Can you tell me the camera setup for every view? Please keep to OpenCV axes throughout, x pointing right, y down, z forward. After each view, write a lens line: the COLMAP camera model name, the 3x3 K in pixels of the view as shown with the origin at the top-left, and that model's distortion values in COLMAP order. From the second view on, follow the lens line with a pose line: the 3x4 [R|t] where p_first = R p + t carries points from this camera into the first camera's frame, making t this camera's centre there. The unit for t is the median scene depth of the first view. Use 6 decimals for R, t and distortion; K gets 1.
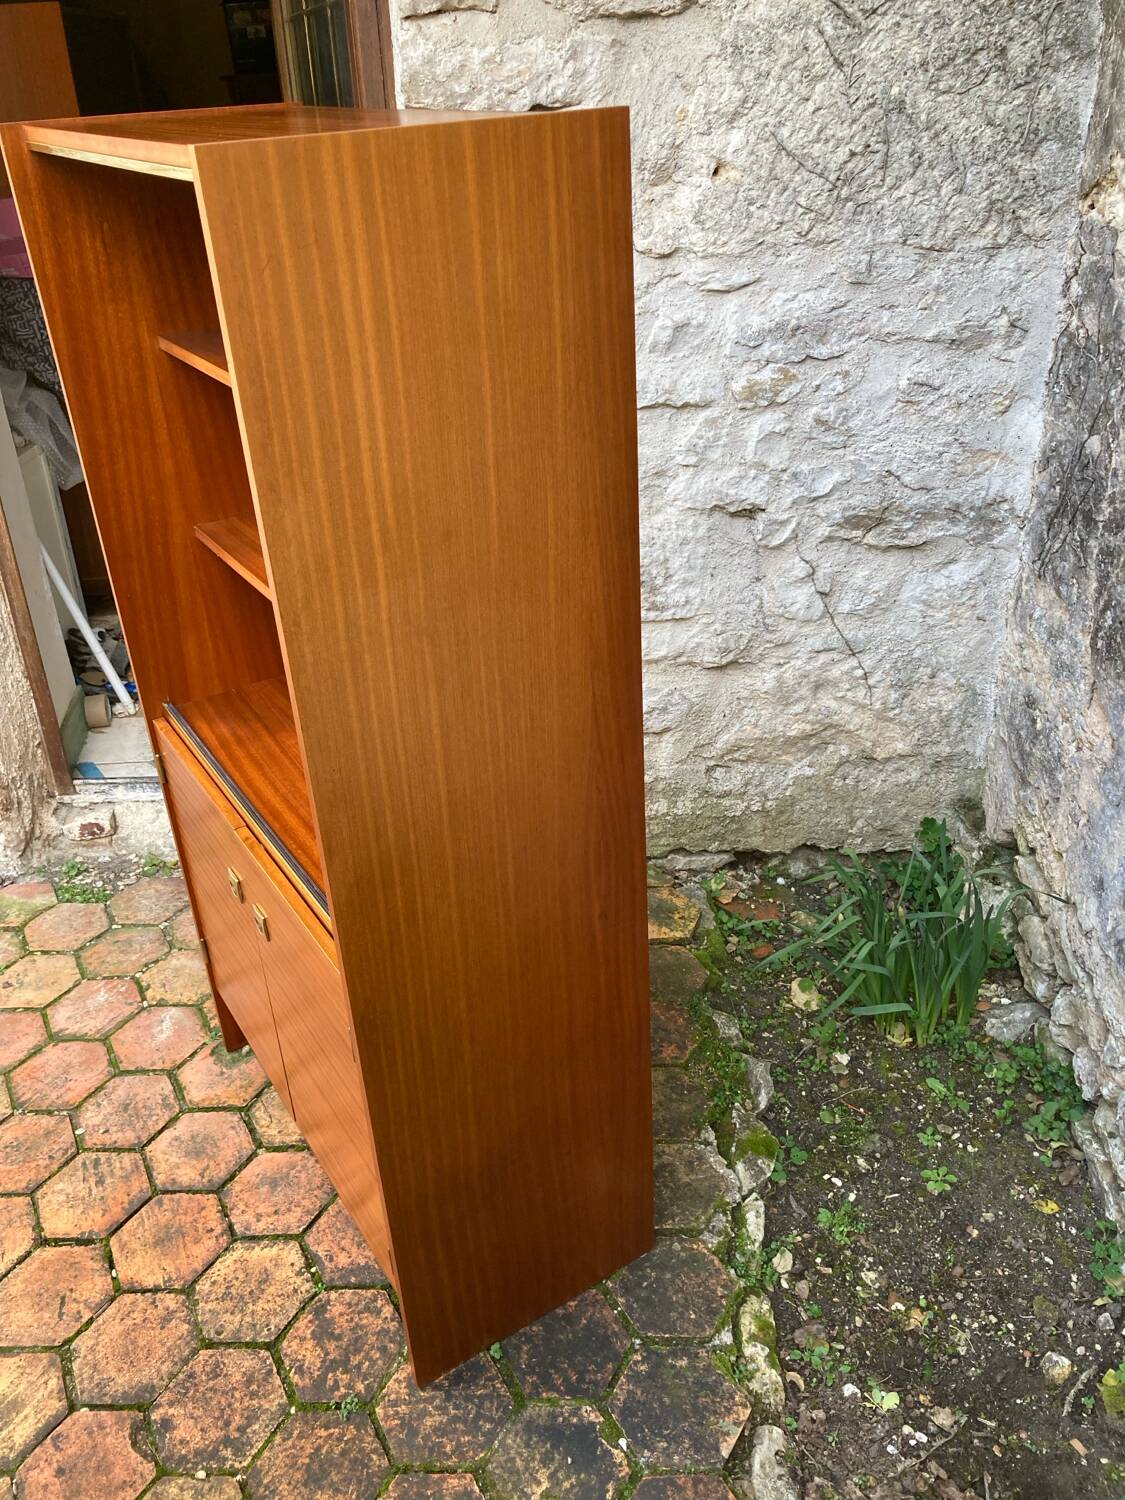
lens RADIAL K [[1229.9, 0, 556.8], [0, 1229.9, 745.3], [0, 0, 1]] dist [0.018070, -0.008817]
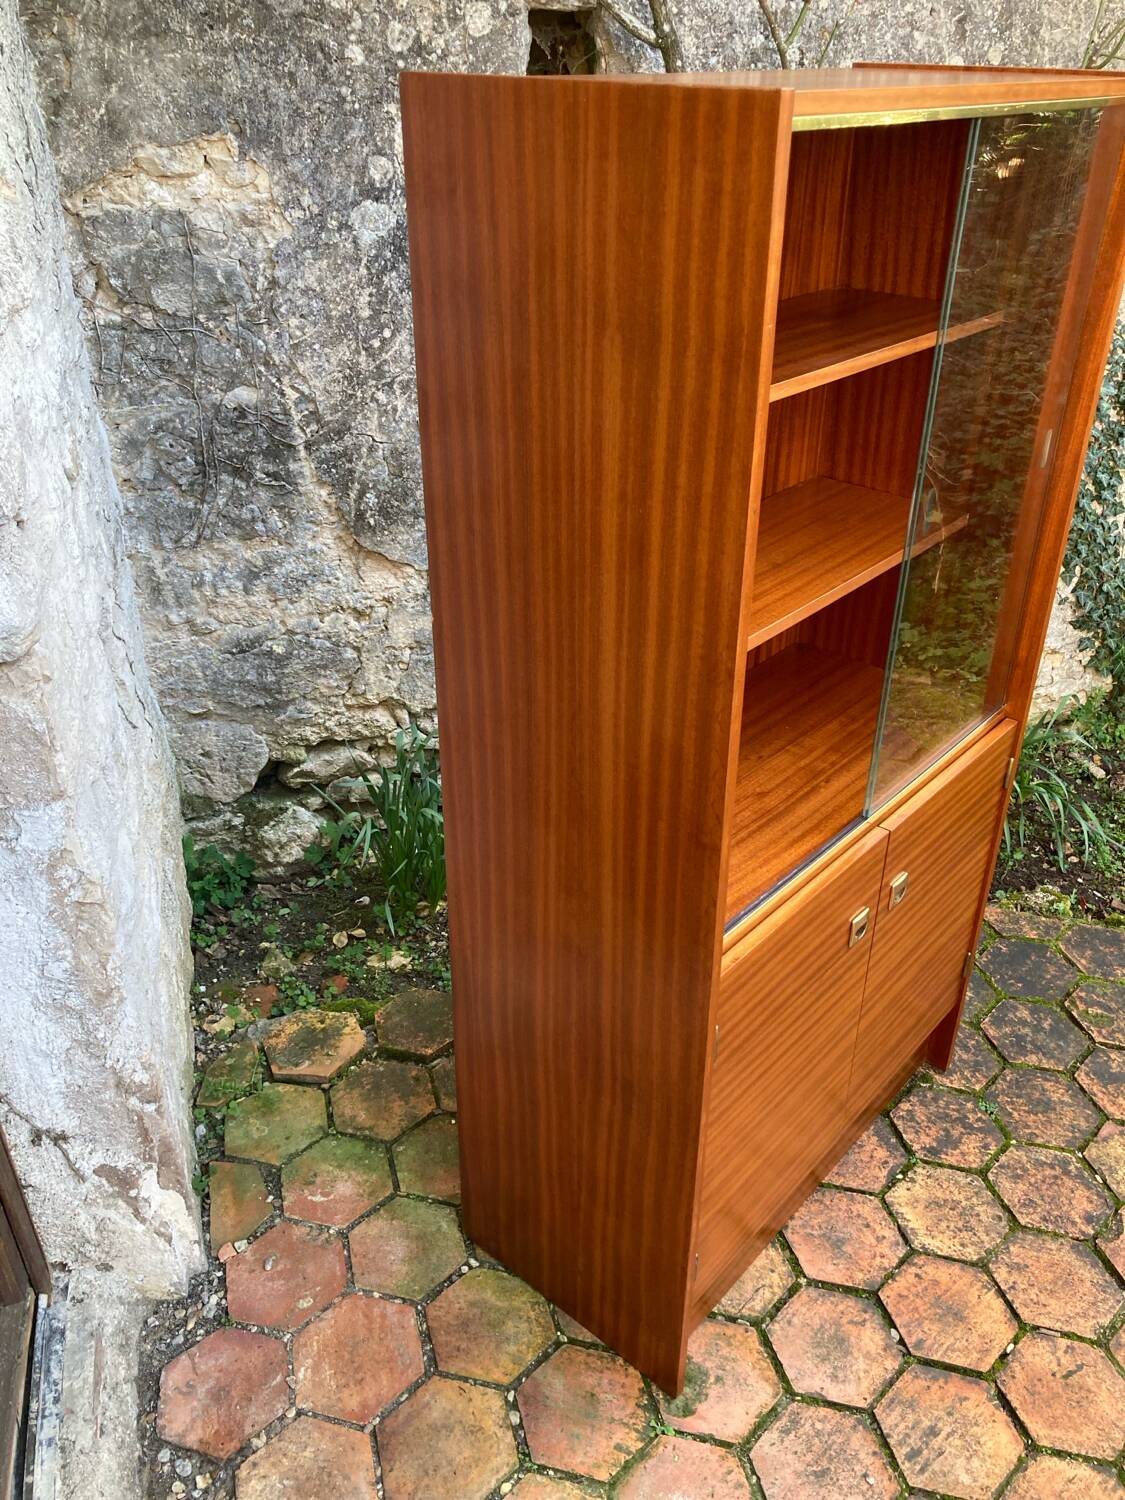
lens RADIAL K [[1229.9, 0, 583.3], [0, 1229.9, 744.5], [0, 0, 1]] dist [0.018070, -0.008817]
pose [[-0.301271, -0.435709, 0.848171, -0.828042], [0.476147, 0.701921, 0.529708, -0.506800], [-0.826147, 0.563440, -0.004007, 0.996614]]
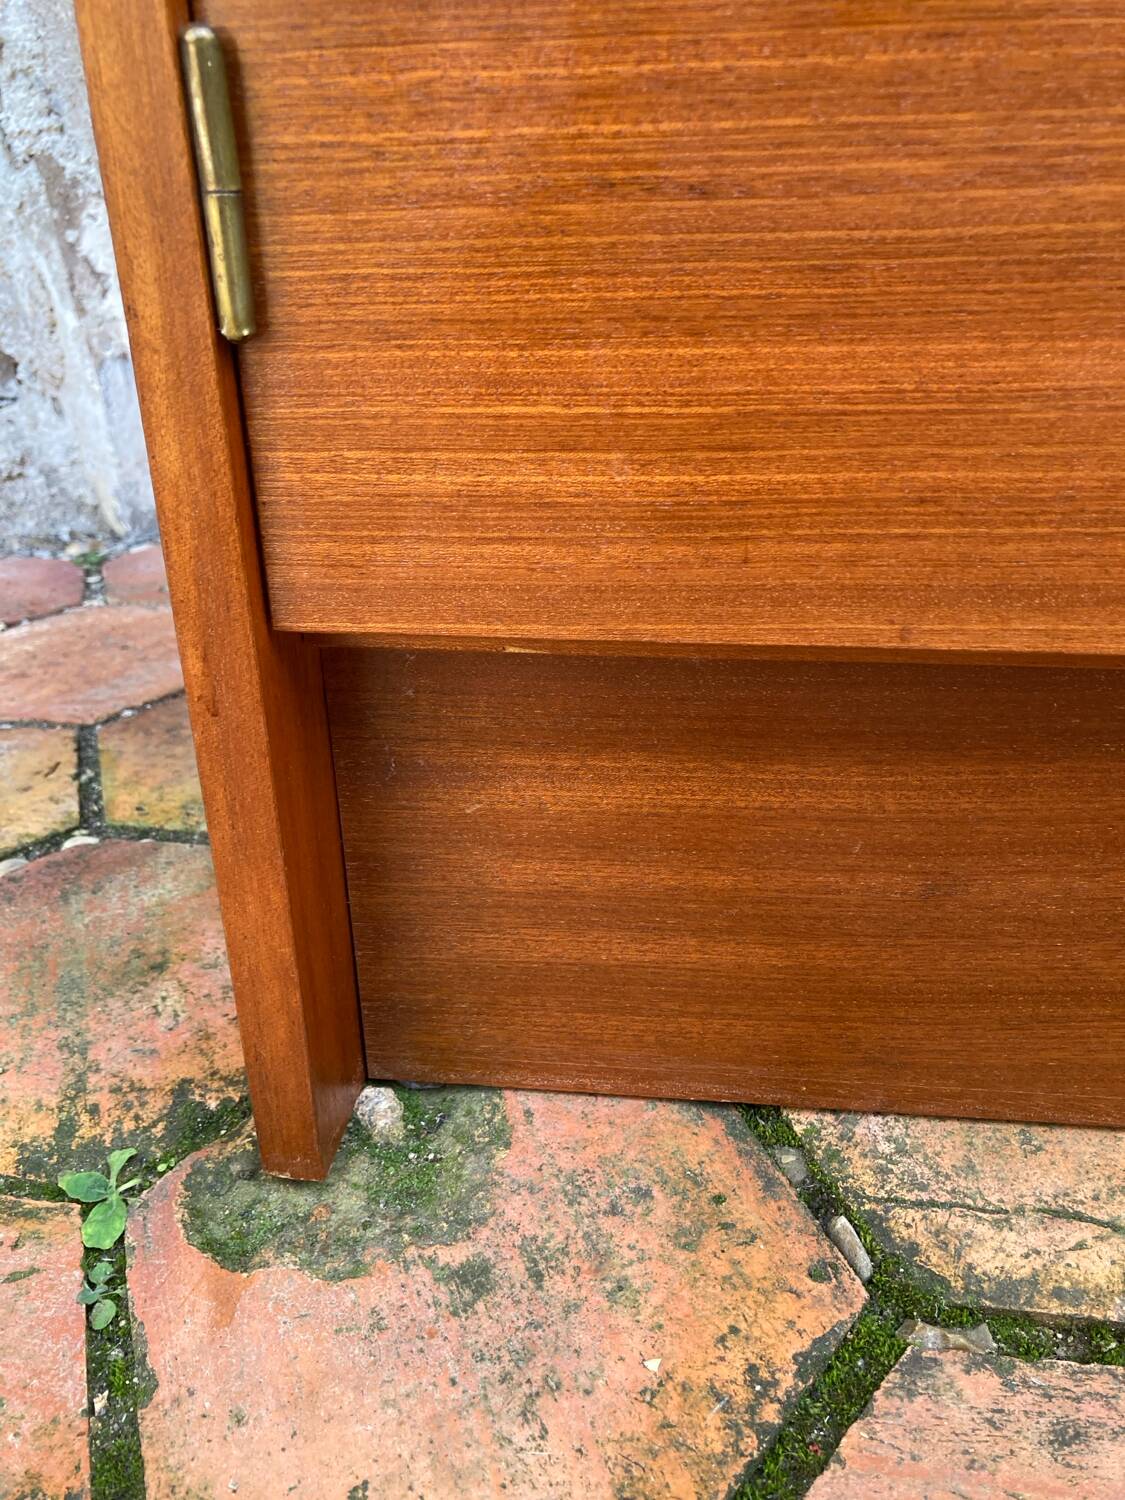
lens RADIAL K [[1229.9, 0, 573.2], [0, 1229.9, 755.0], [0, 0, 1]] dist [0.018070, -0.008817]
pose [[0.621605, -0.316825, 0.716400, -0.399689], [0.374423, 0.923488, 0.083530, 0.239934], [-0.688051, 0.216315, 0.692671, 1.032911]]
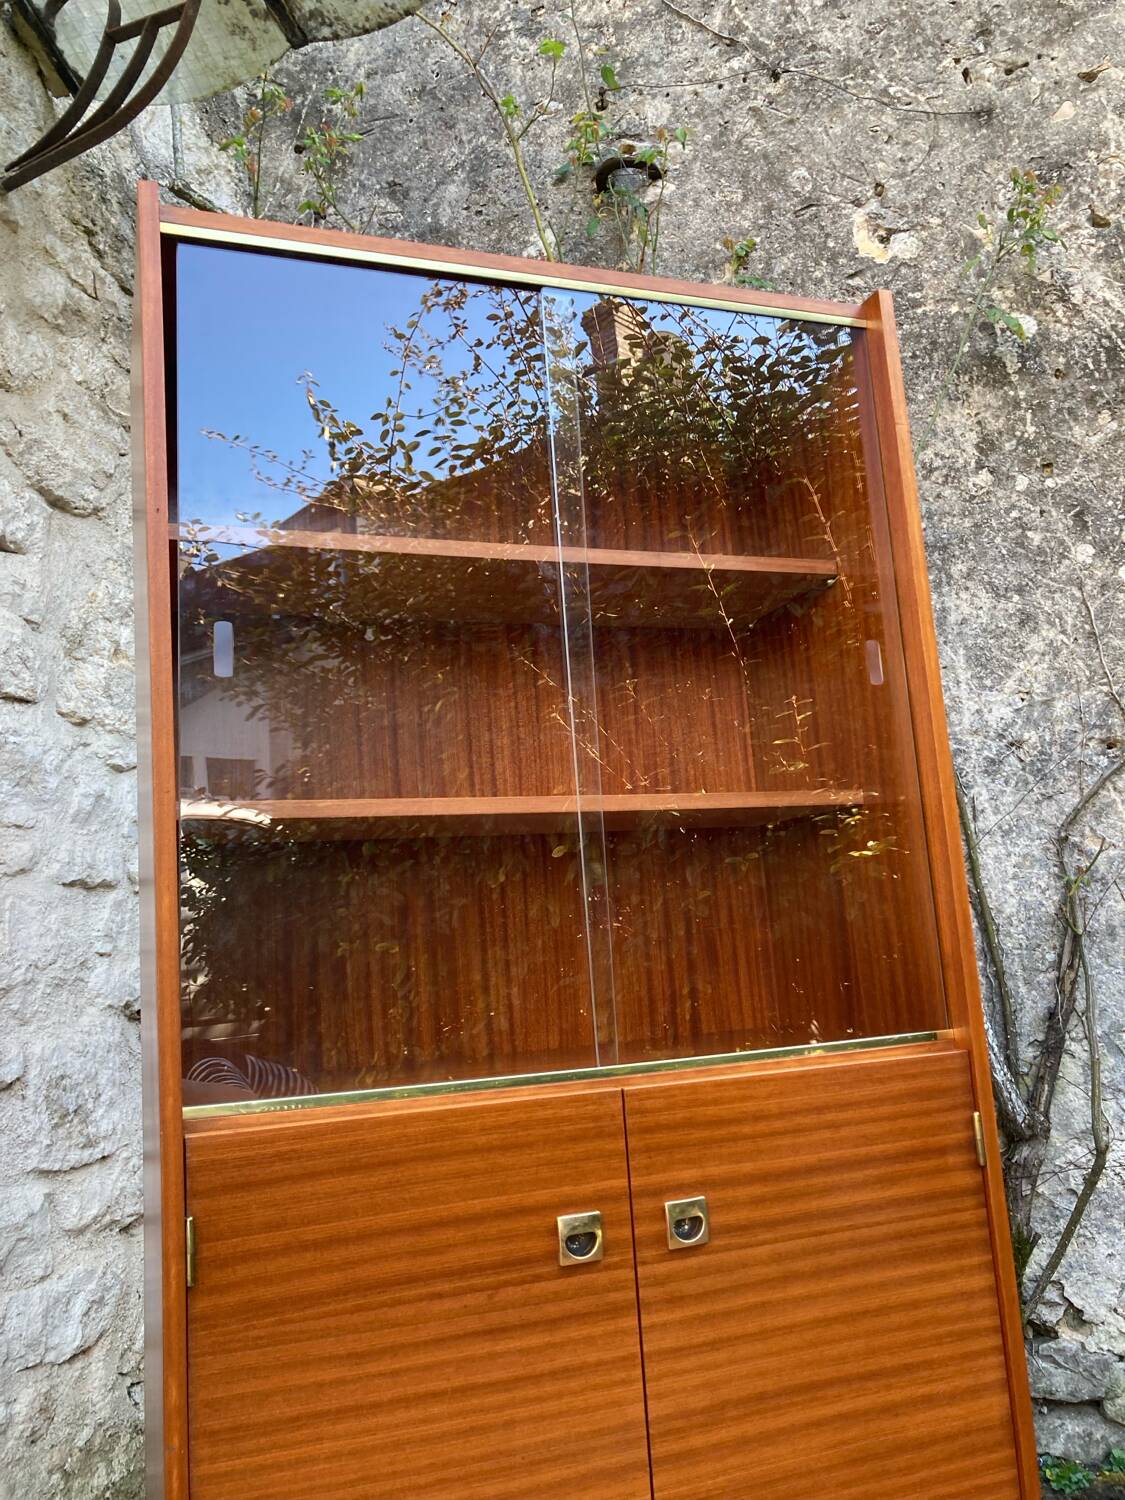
lens RADIAL K [[1229.9, 0, 558.4], [0, 1229.9, 748.9], [0, 0, 1]] dist [0.018070, -0.008817]
pose [[0.206738, 0.194787, 0.958810, -0.824692], [0.534477, 0.798352, -0.277432, 0.075811], [-0.819508, 0.569818, 0.060940, 0.755675]]
